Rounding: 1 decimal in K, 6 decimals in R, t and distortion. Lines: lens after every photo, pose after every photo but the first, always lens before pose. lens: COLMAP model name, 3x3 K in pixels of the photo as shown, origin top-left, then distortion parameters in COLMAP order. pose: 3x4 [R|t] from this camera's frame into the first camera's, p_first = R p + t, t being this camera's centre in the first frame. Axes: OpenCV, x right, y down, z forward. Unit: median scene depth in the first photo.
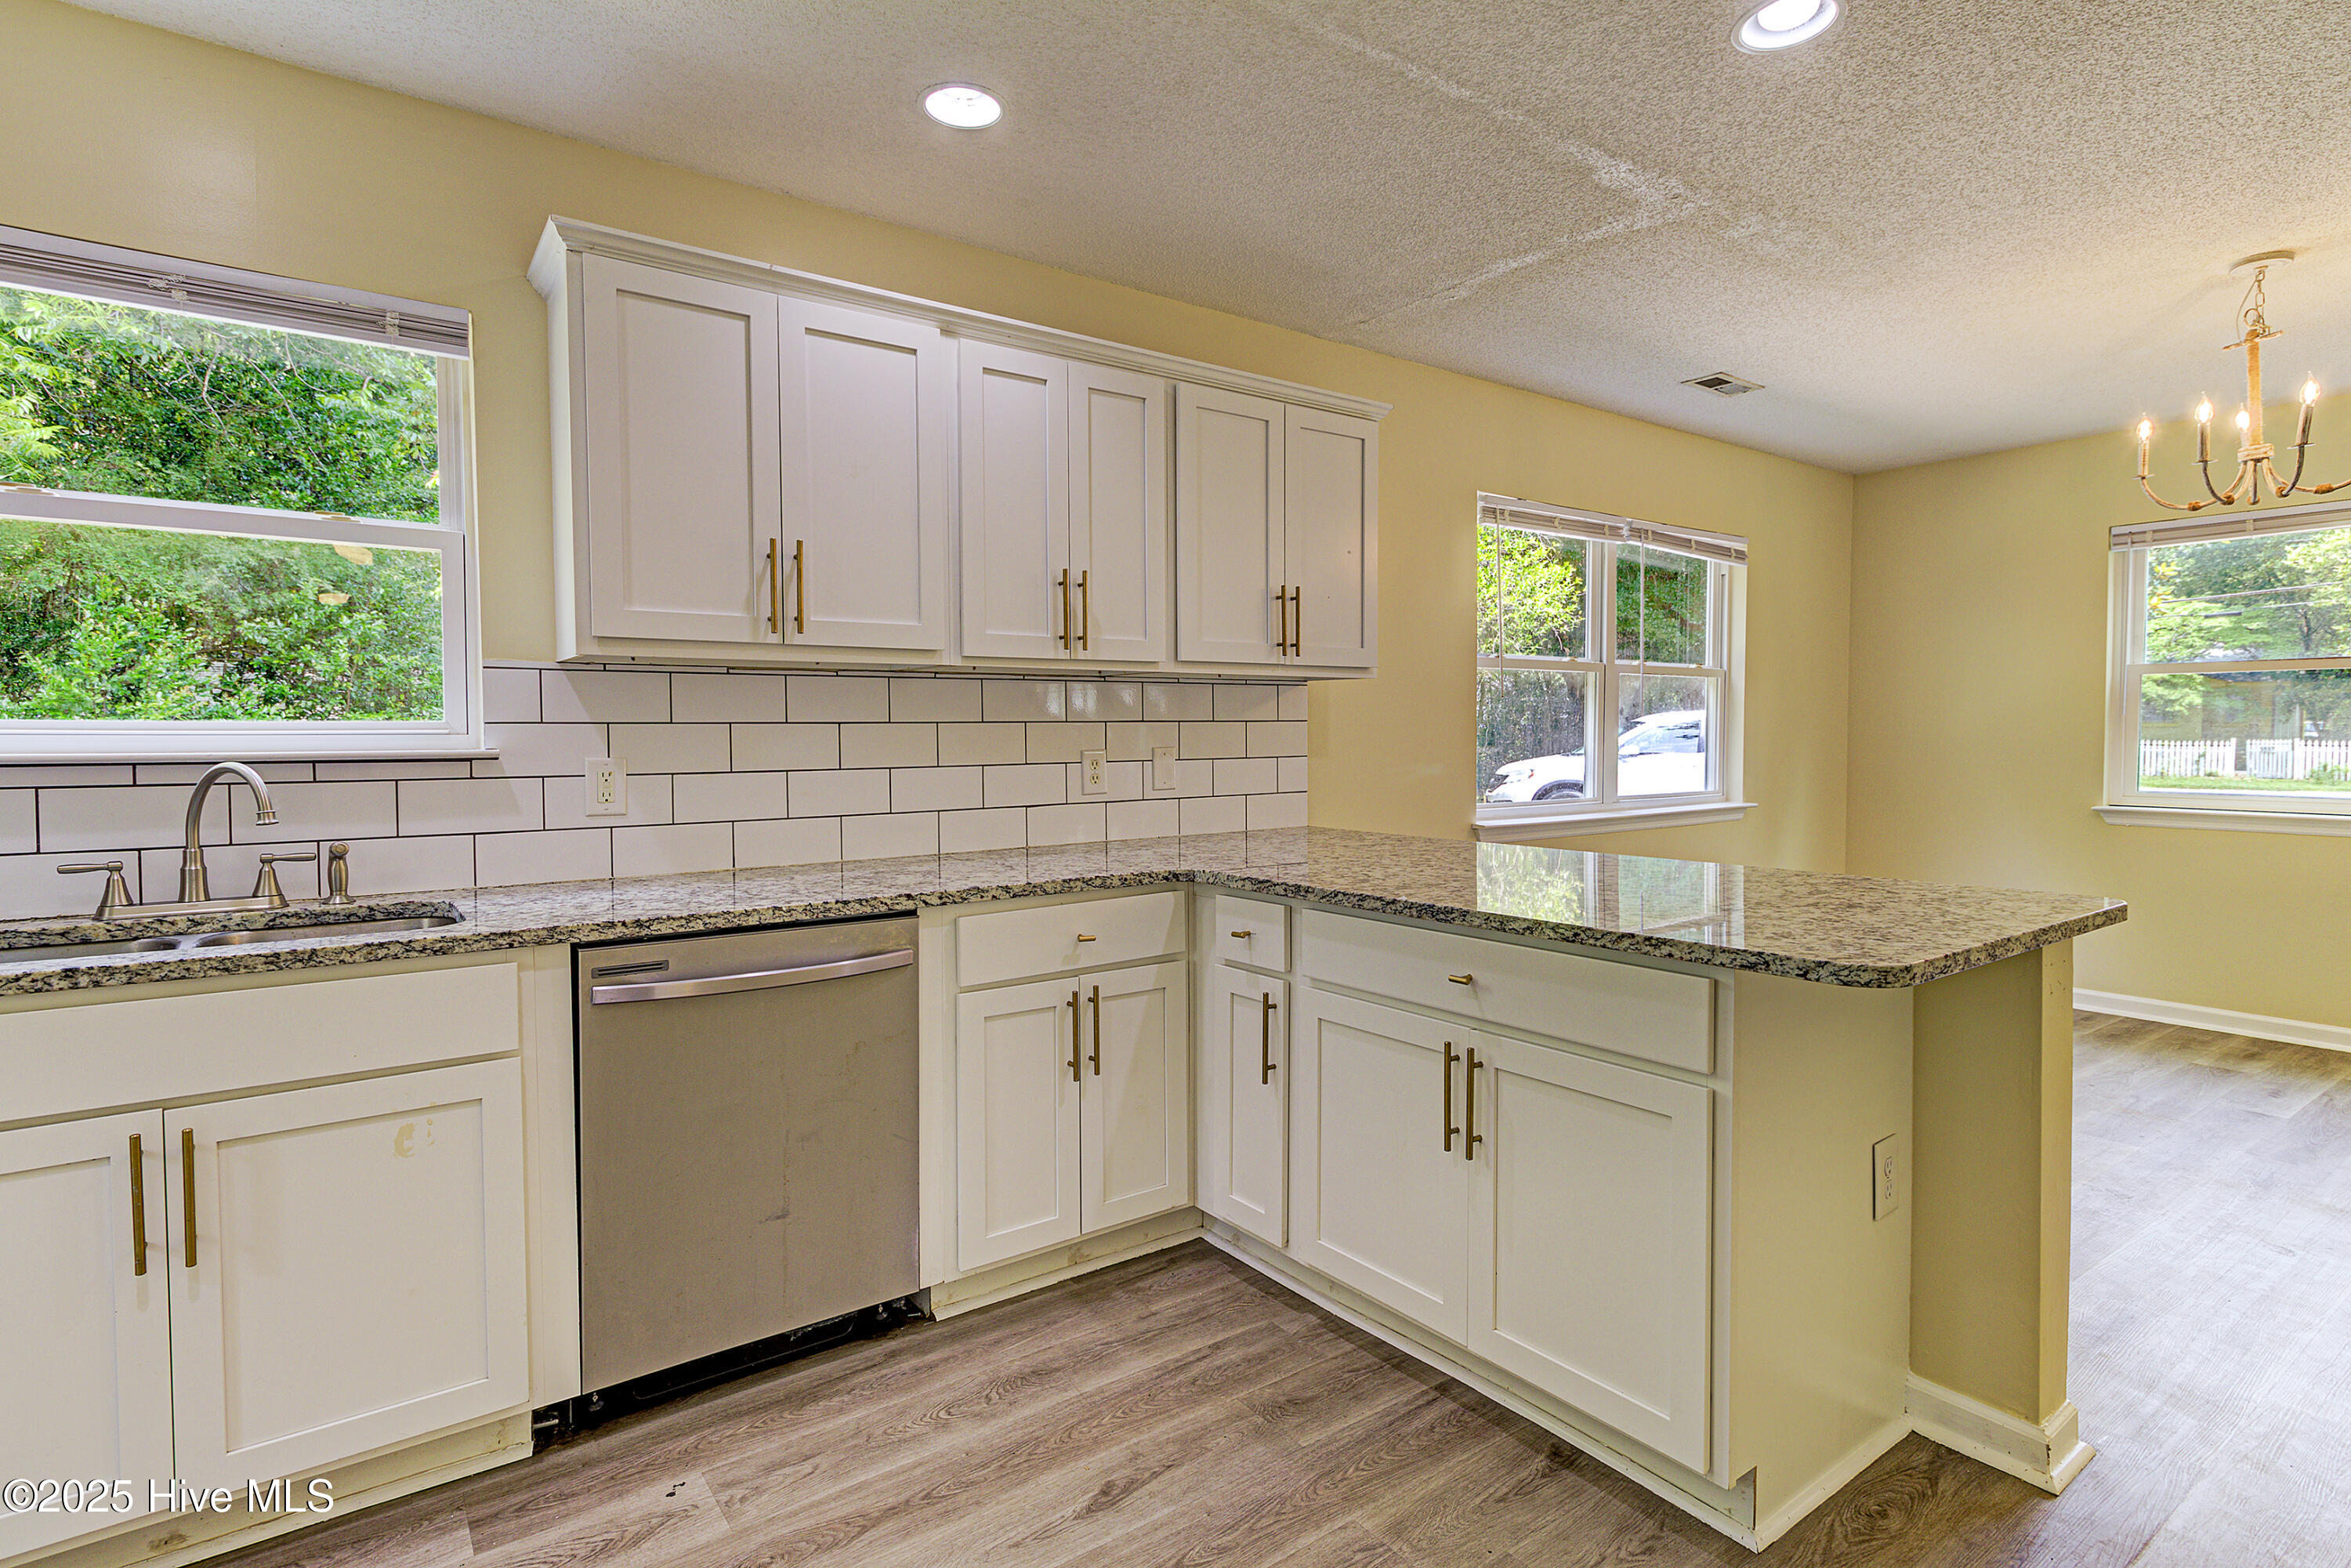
lens RADIAL K [[1171.4, 0, 1168.8], [0, 1171.4, 779.3], [0, 0, 1]] dist [0.010669, -0.003915]
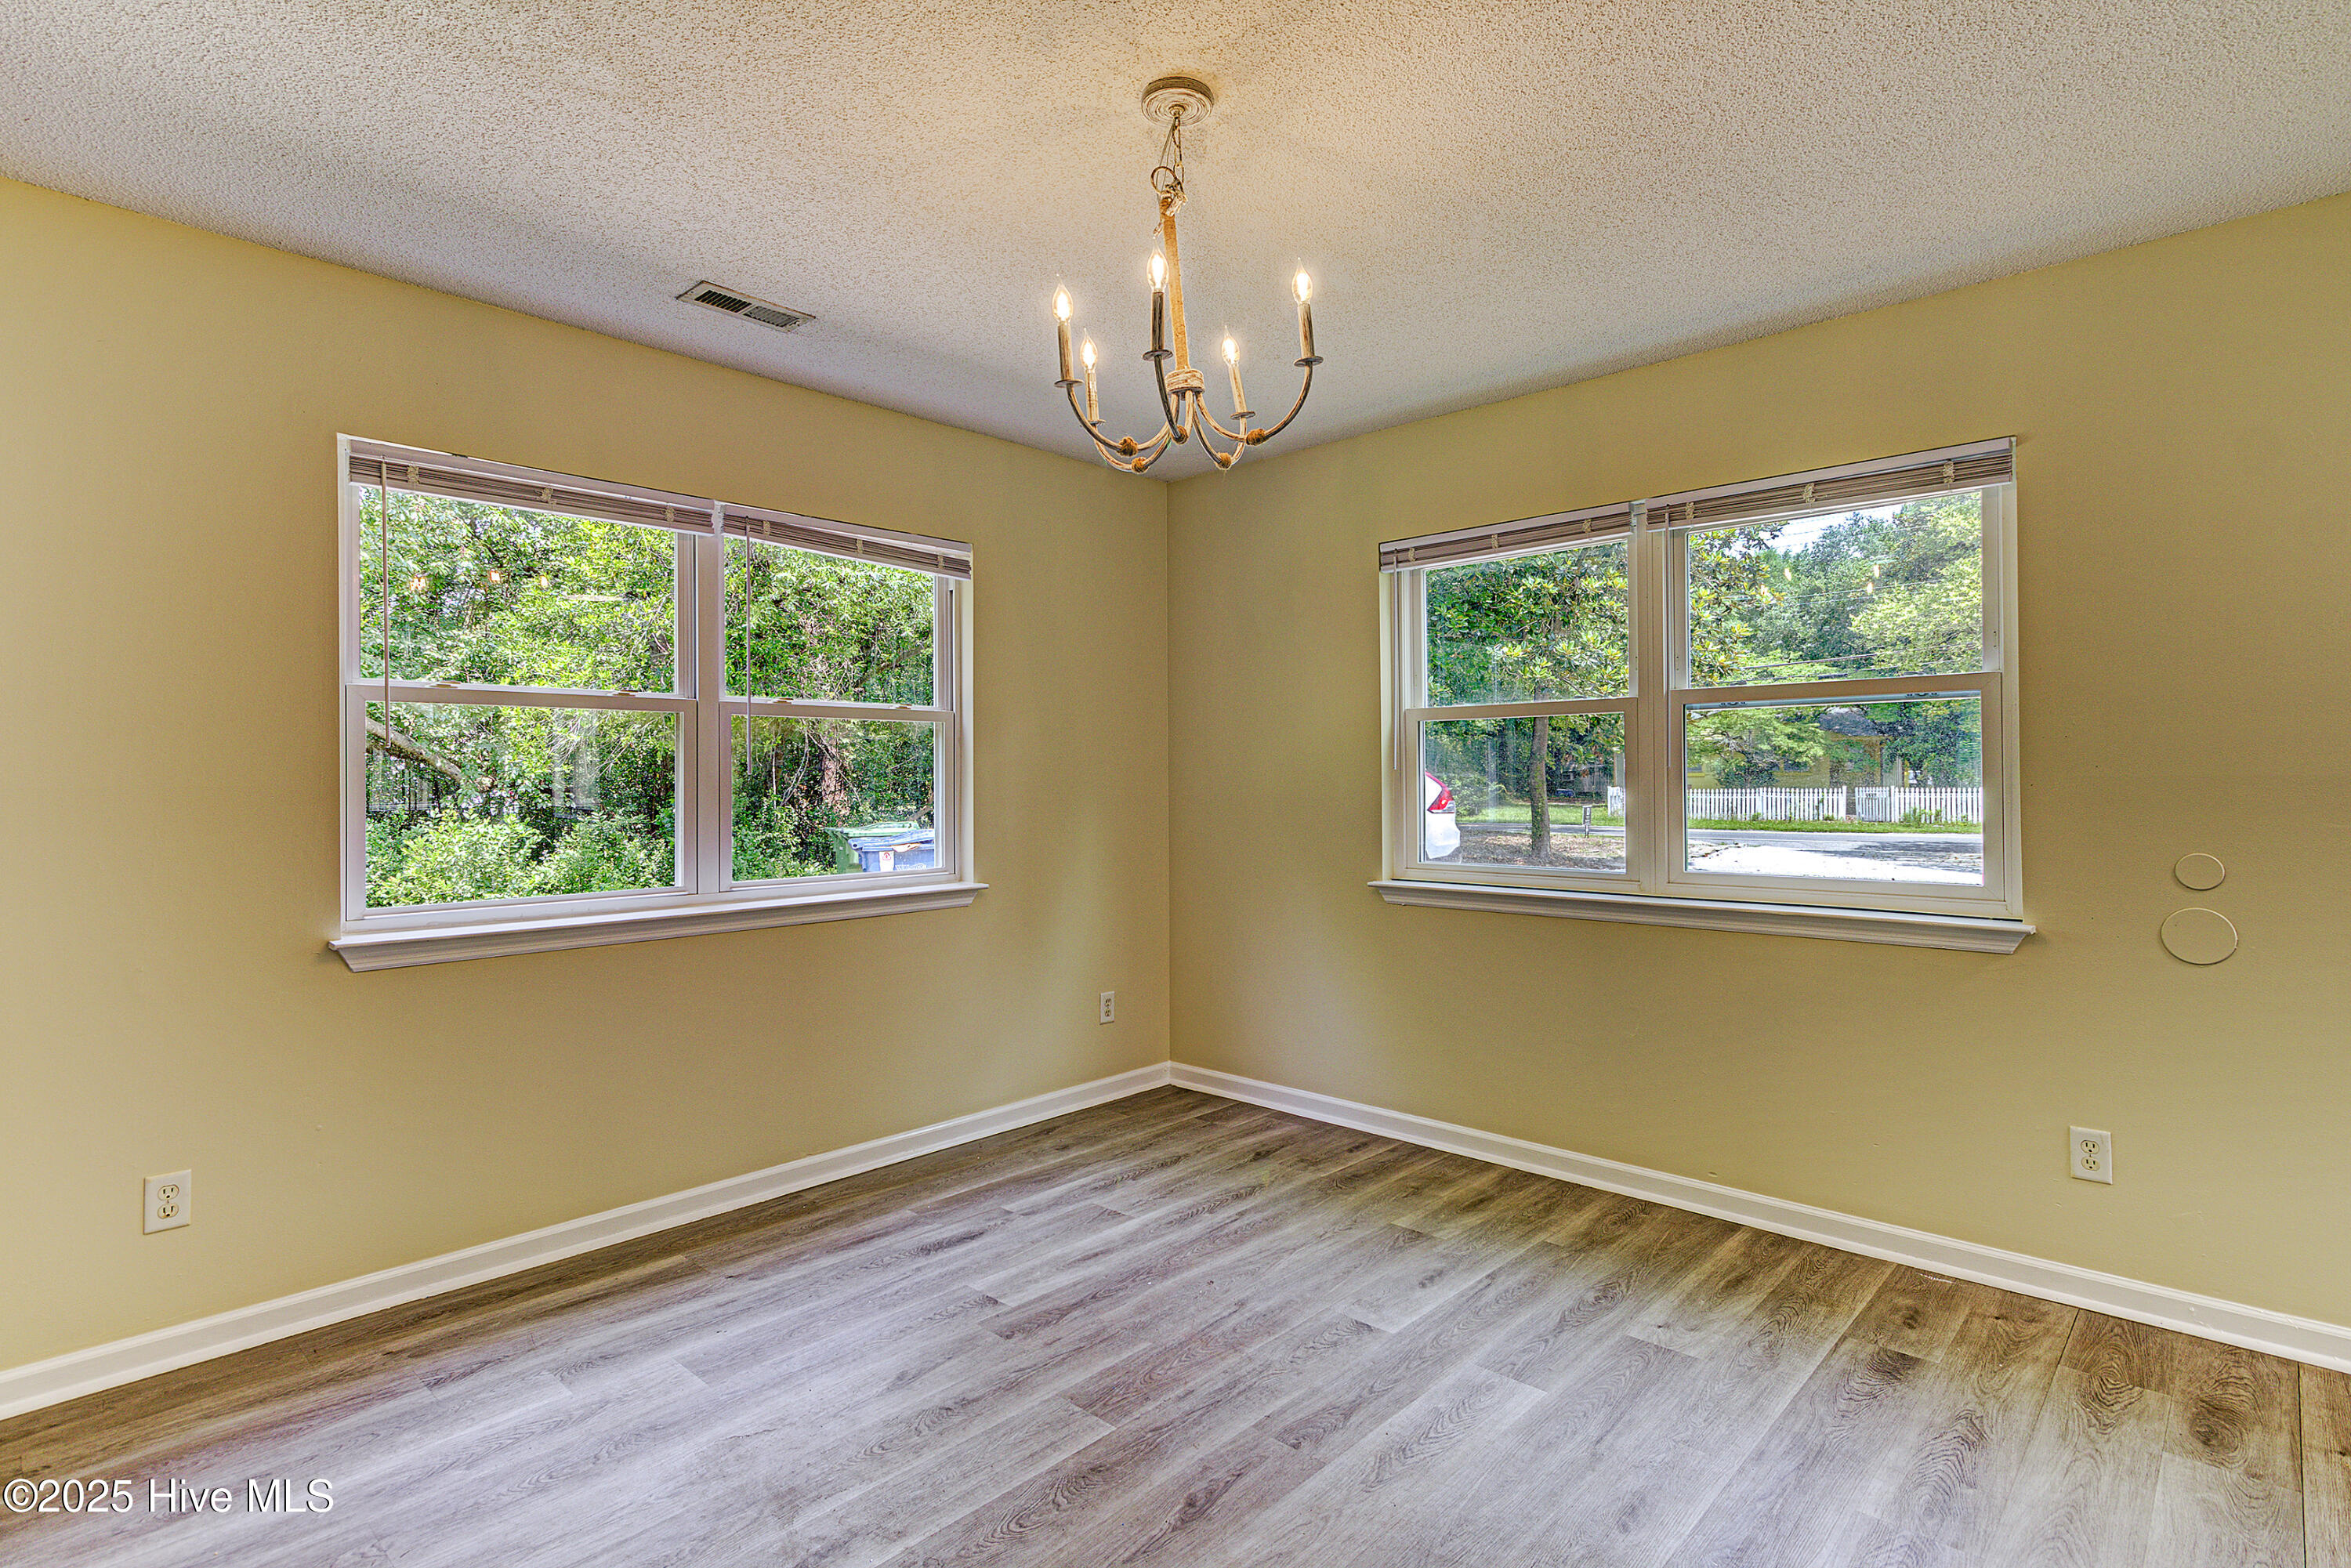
lens RADIAL K [[1171.4, 0, 1182.1], [0, 1171.4, 775.3], [0, 0, 1]] dist [0.010669, -0.003915]
pose [[0.979581, -0.003681, 0.201018, 0.988301], [0.013170, 0.998860, -0.045885, -0.030139], [-0.200620, 0.047595, 0.978512, 0.451502]]
